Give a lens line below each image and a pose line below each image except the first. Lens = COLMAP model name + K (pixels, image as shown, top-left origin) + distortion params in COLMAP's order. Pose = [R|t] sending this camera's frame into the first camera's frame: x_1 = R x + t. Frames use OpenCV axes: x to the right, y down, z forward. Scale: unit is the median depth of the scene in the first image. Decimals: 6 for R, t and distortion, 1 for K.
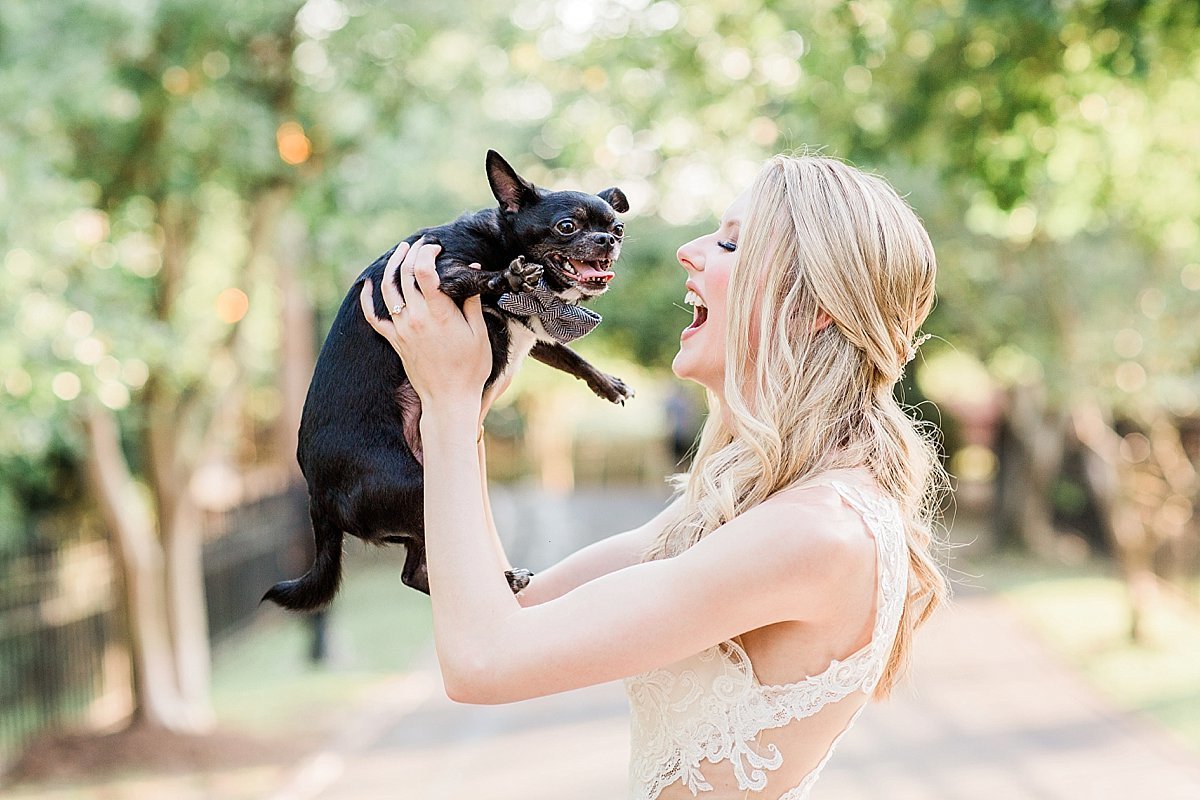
lens RADIAL K [[2972.6, 0, 600.0], [0, 2972.6, 400.0], [0, 0, 1]] dist [0.326076, -0.401121]
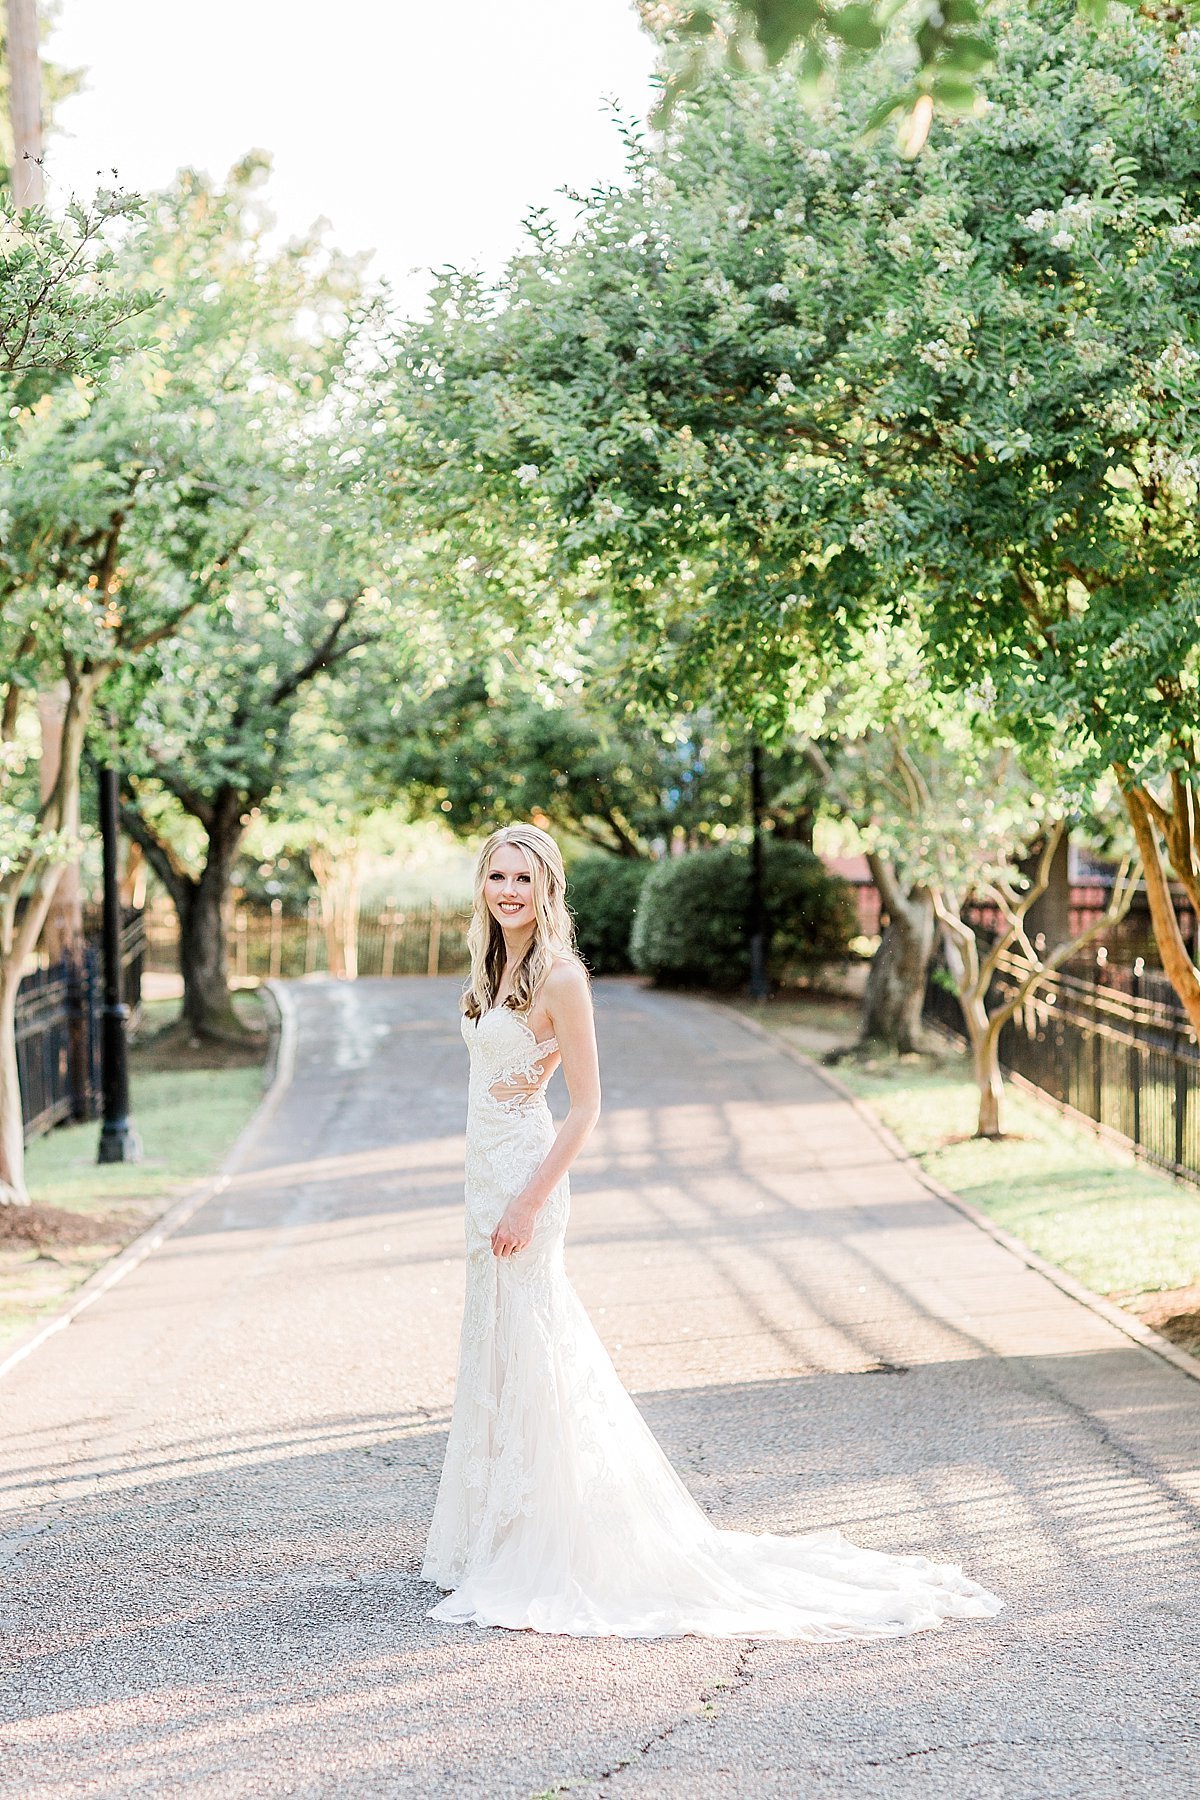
lens RADIAL K [[4458.9, 0, 600.0], [0, 4458.9, 900.0], [0, 0, 1]] dist [0.326076, -0.401121]
pose [[0.998818, 0.007323, 0.048062, -0.015156], [-0.007893, 0.999901, 0.011662, -0.014060], [-0.047972, -0.012027, 0.998776, -0.610927]]
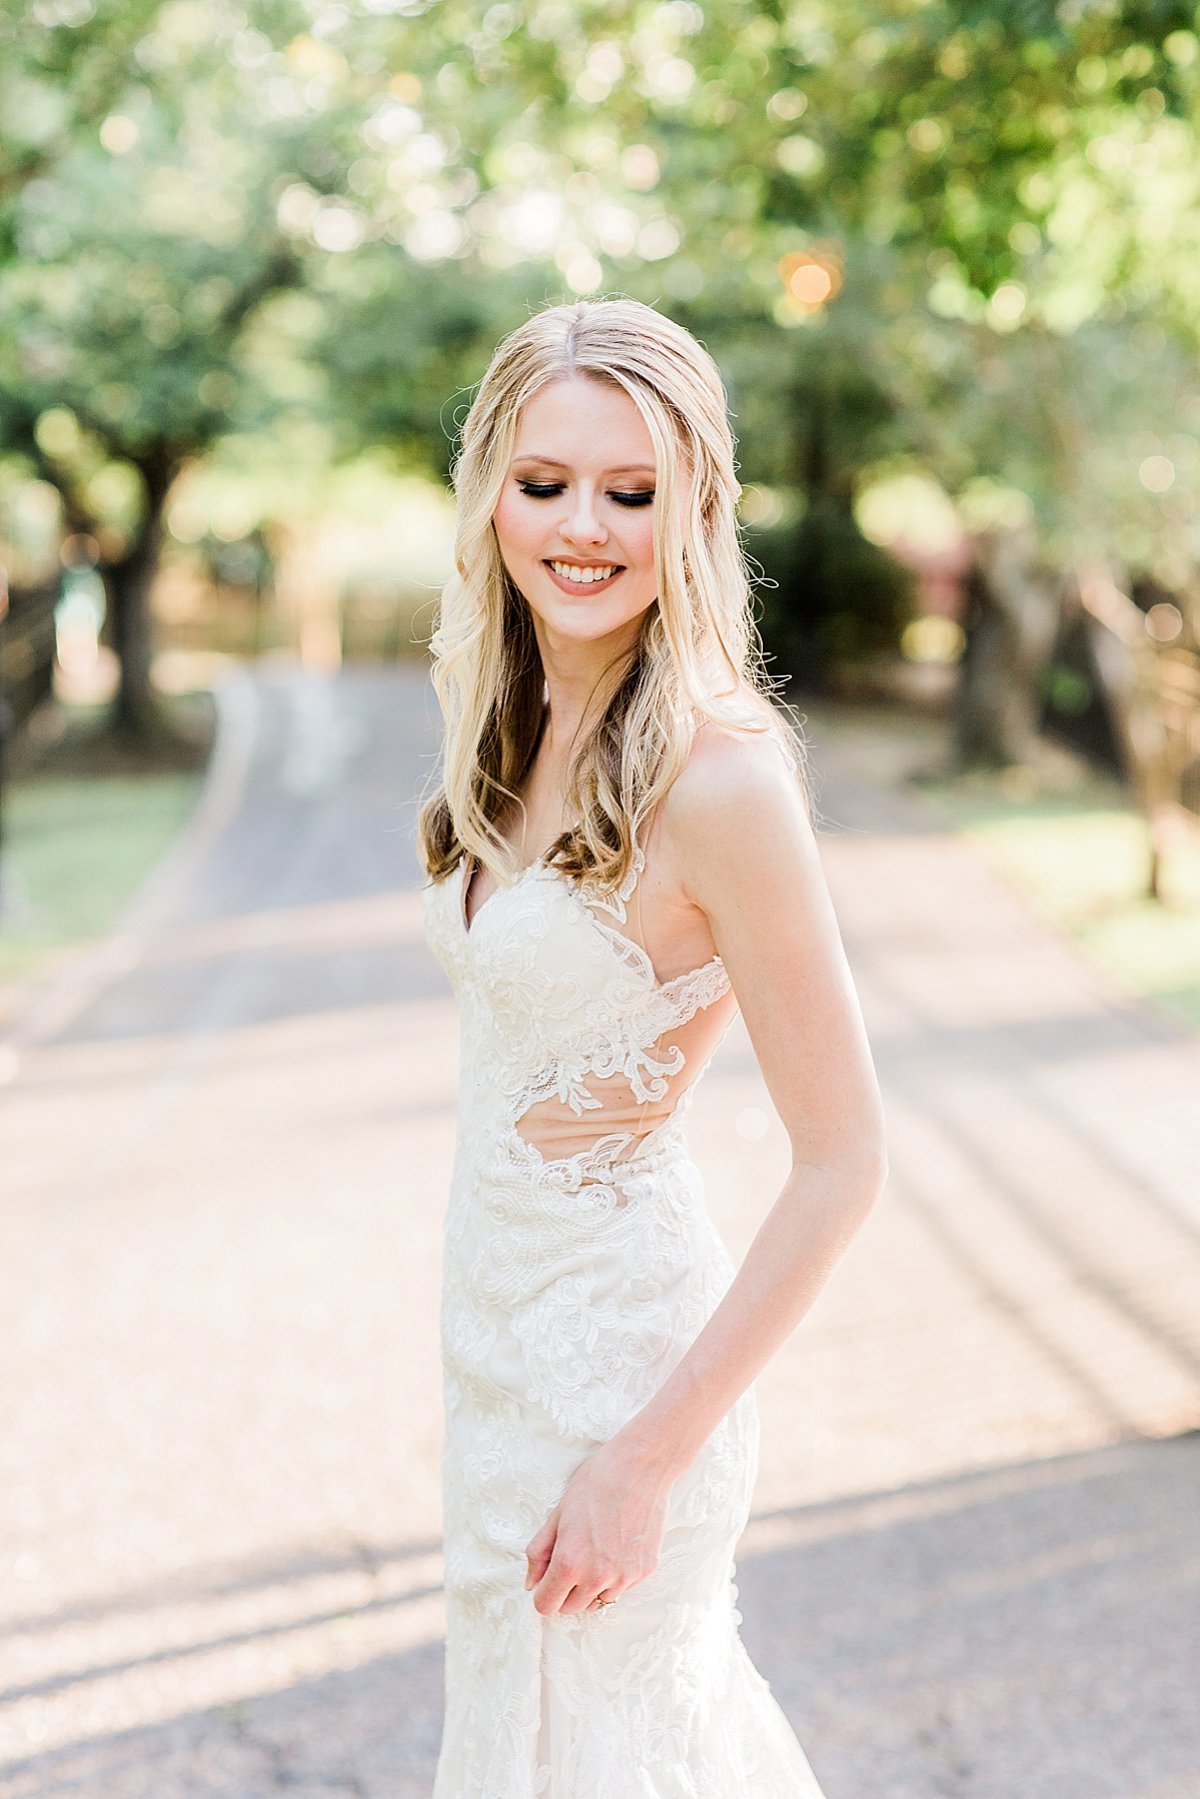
lens RADIAL K [[4456.4, 0, 600.0], [0, 4456.4, 899.5], [0, 0, 1]] dist [0.326076, -0.401121]
pose [[0.998532, 0.017538, 0.051243, -0.005004], [-0.021764, 0.996302, 0.083115, -0.006225], [-0.049596, -0.084108, 0.995222, -0.046849]]
